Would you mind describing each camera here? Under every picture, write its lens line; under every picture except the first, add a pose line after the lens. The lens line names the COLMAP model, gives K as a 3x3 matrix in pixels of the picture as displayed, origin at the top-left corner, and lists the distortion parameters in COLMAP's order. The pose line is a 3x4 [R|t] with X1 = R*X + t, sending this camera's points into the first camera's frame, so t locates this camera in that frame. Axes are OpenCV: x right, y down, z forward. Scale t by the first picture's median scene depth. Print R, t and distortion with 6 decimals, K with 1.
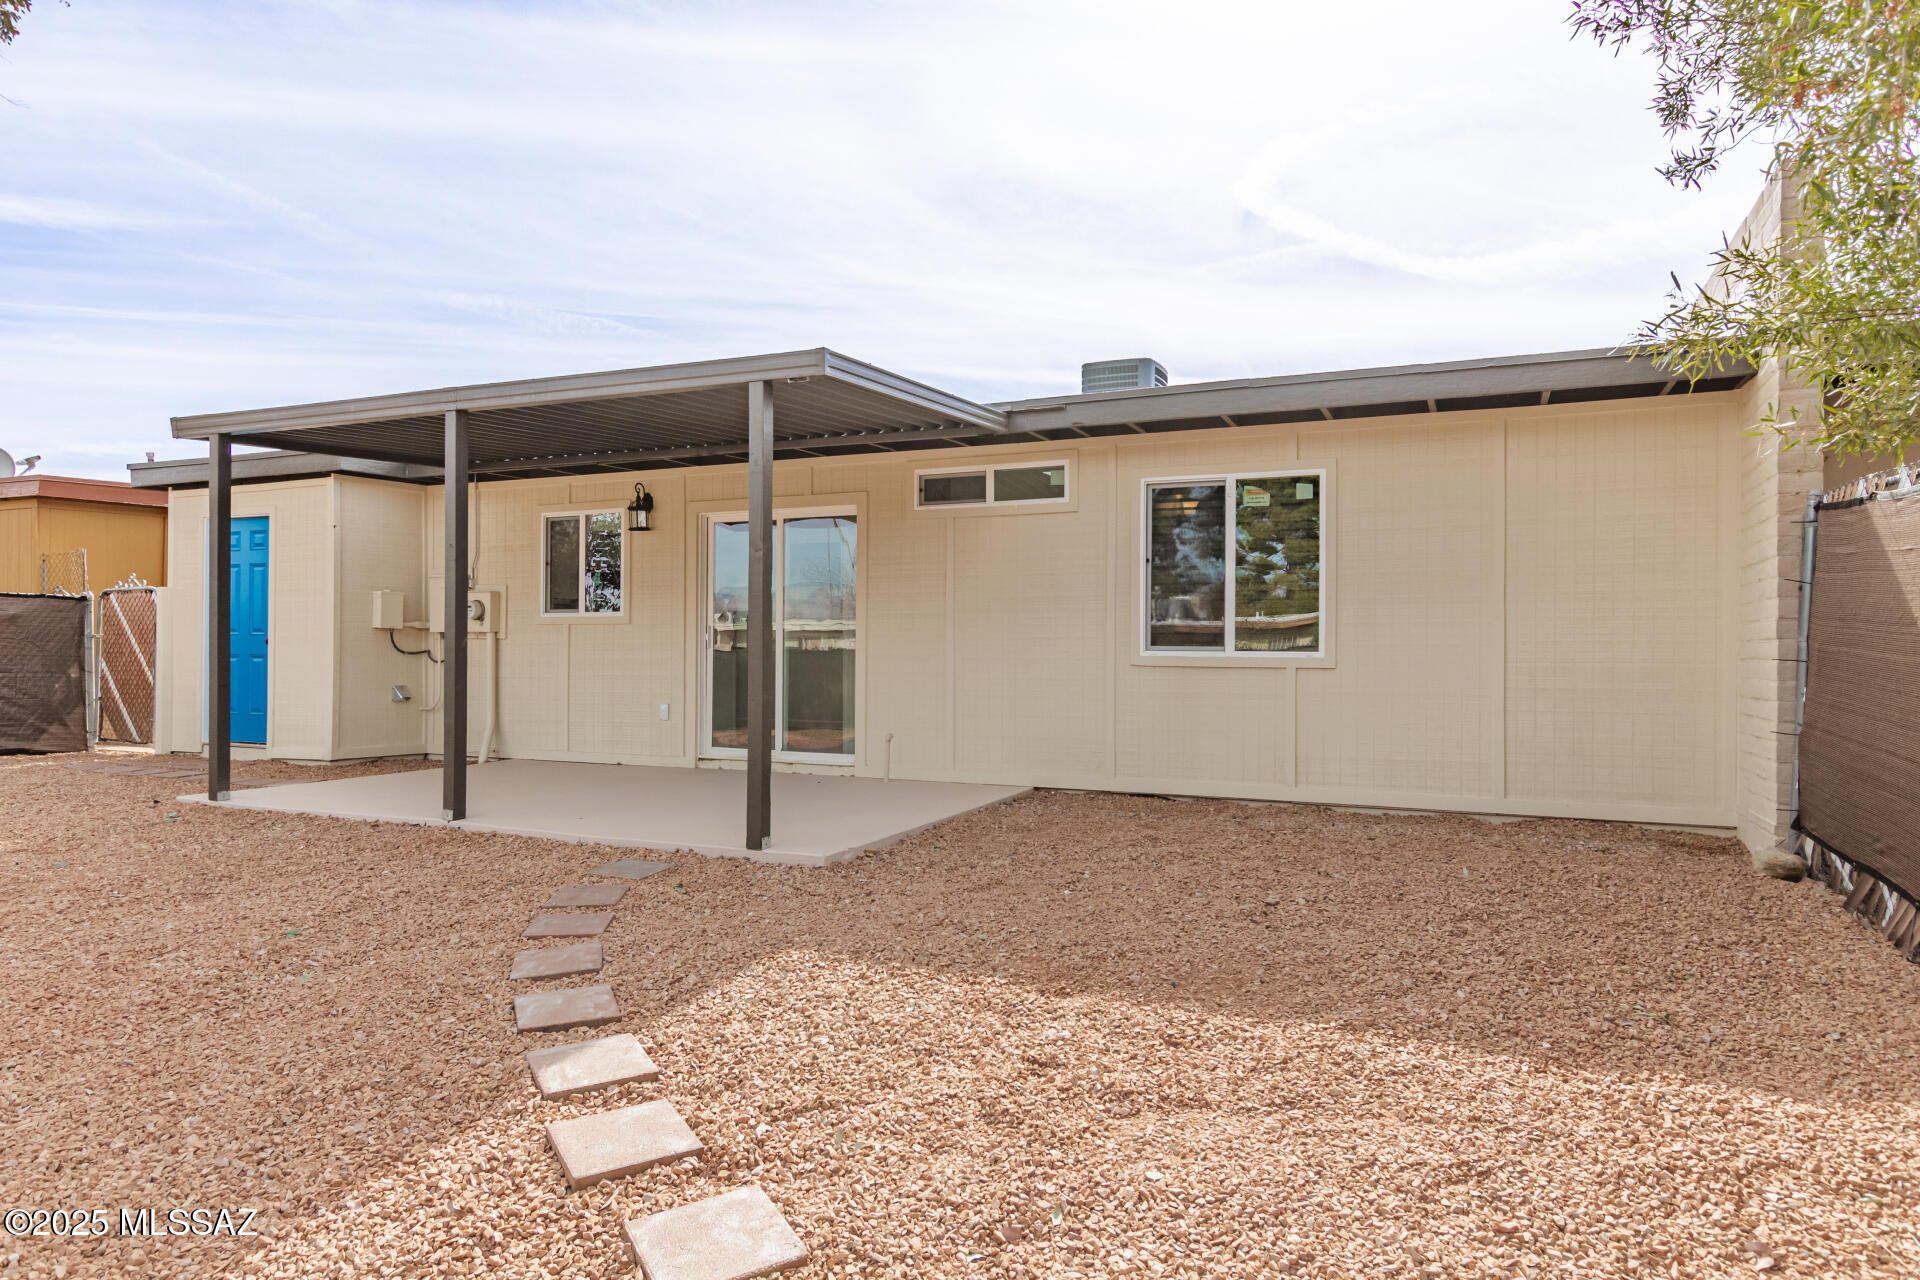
lens RADIAL K [[1158.9, 0, 964.6], [0, 1158.9, 648.3], [0, 0, 1]] dist [-0.003788, -0.000237]
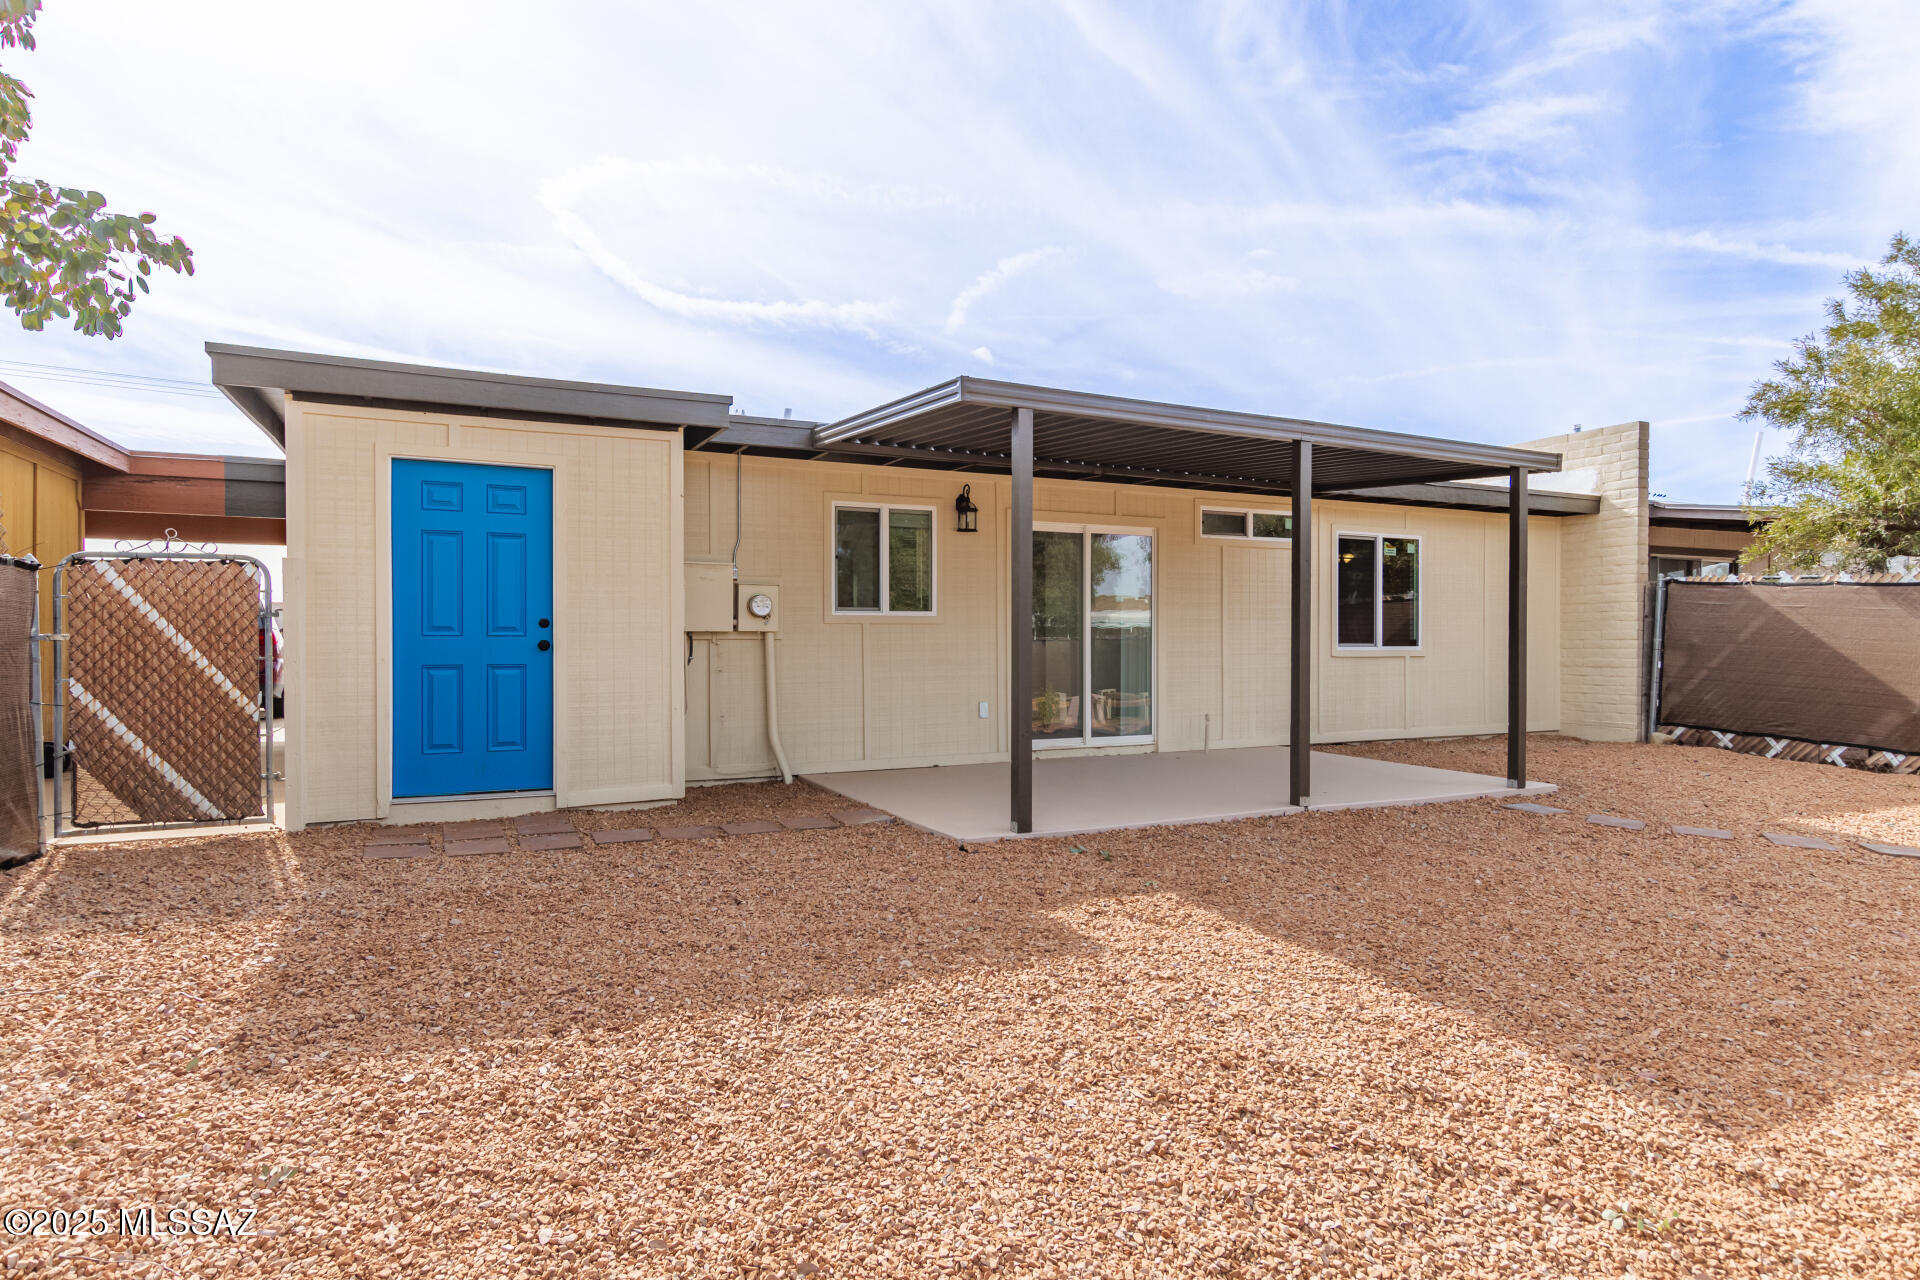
lens RADIAL K [[1057.4, 0, 961.3], [0, 1057.4, 640.3], [0, 0, 1]] dist [0.001683, 0.000800]
pose [[0.642966, -0.007231, 0.765860, -0.997330], [0.001196, 0.999964, 0.008437, -0.015063], [-0.765893, -0.004509, 0.642952, 0.413320]]
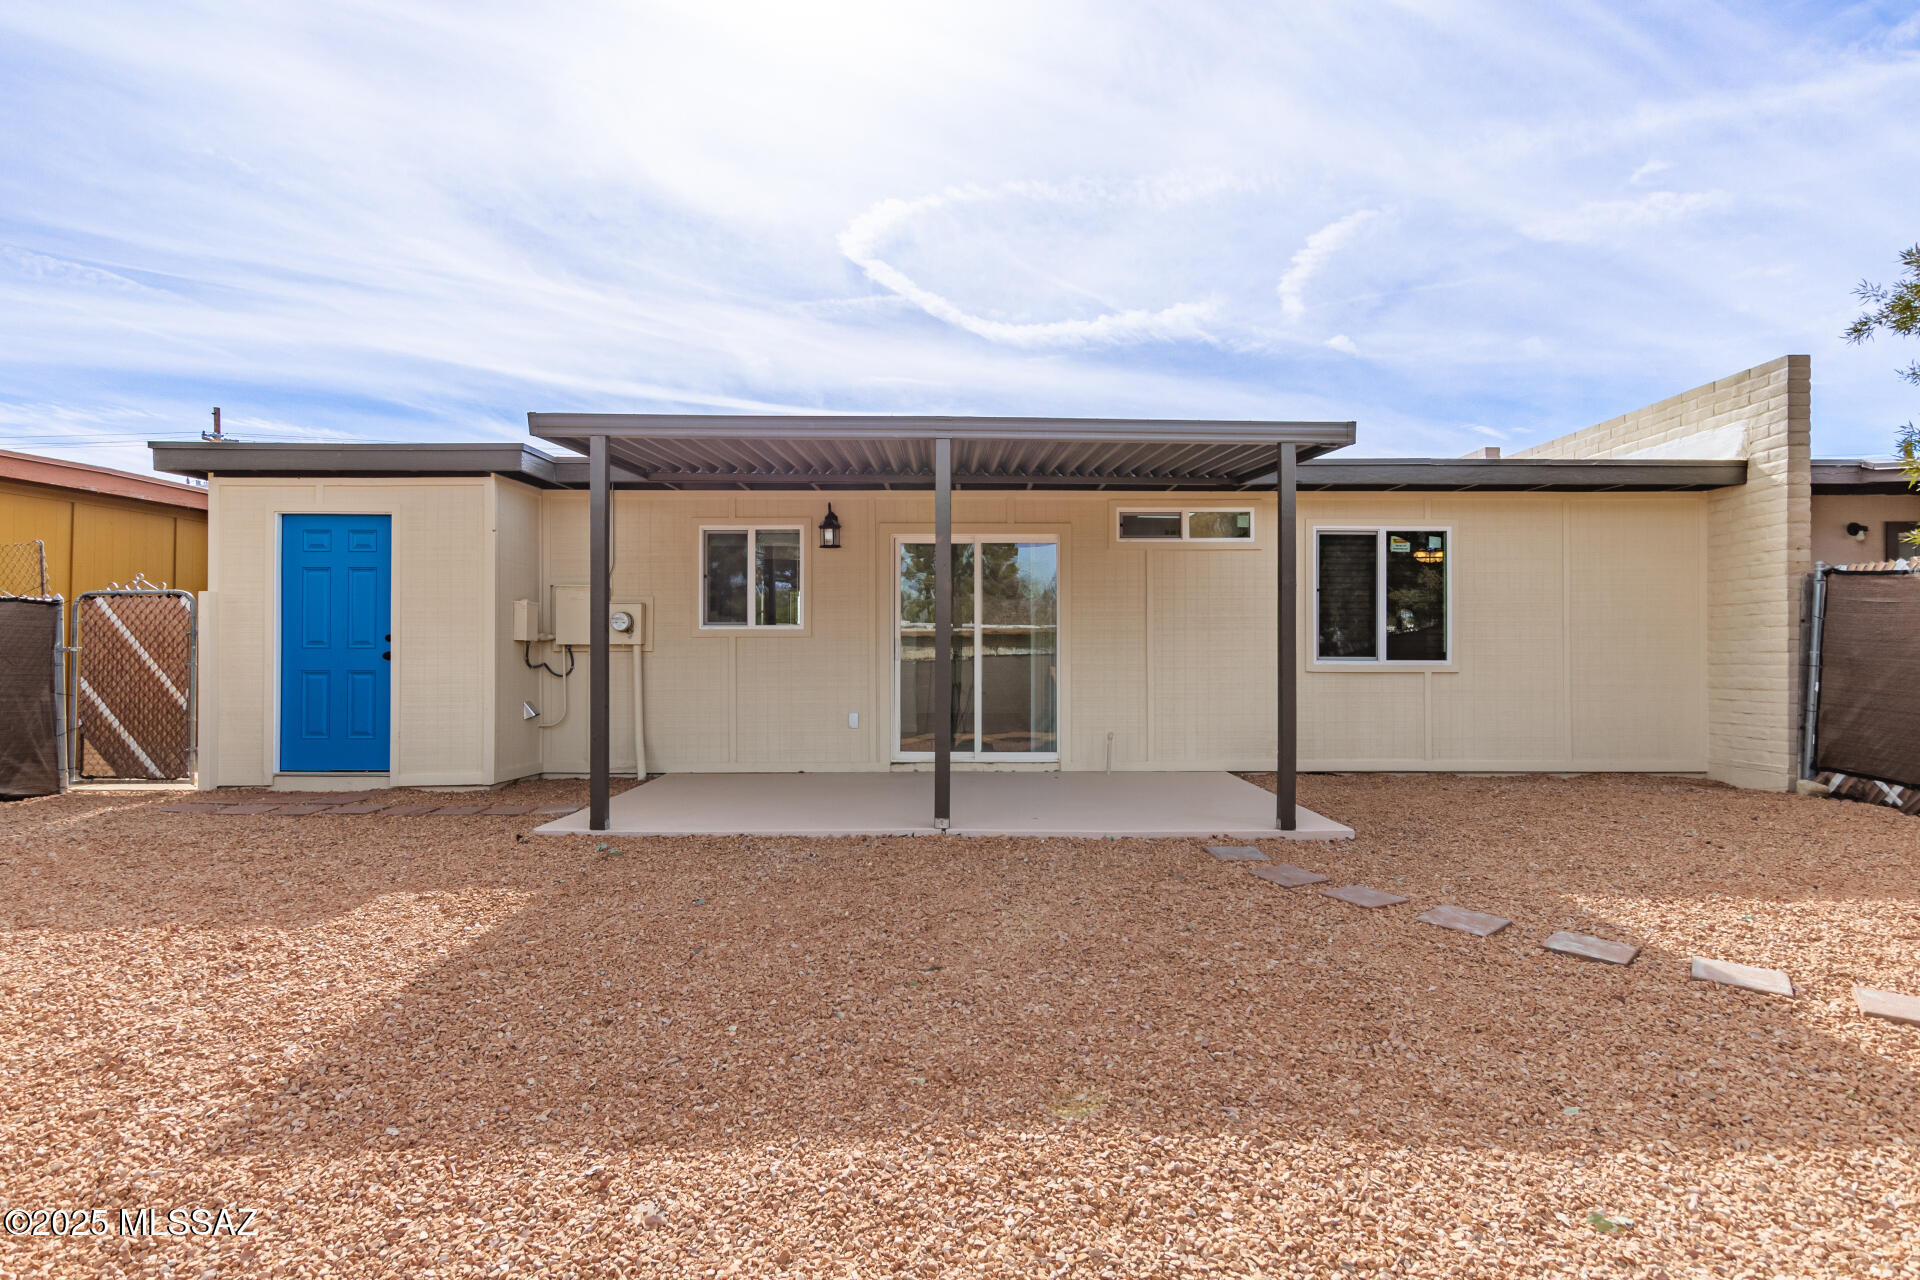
lens RADIAL K [[1069.6, 0, 961.7], [0, 1069.6, 642.4], [0, 0, 1]] dist [0.002735, -0.000248]
pose [[0.908855, -0.001585, 0.417110, -0.579529], [0.003615, 0.999985, -0.004077, -0.011900], [-0.417098, 0.005214, 0.908847, 0.072578]]
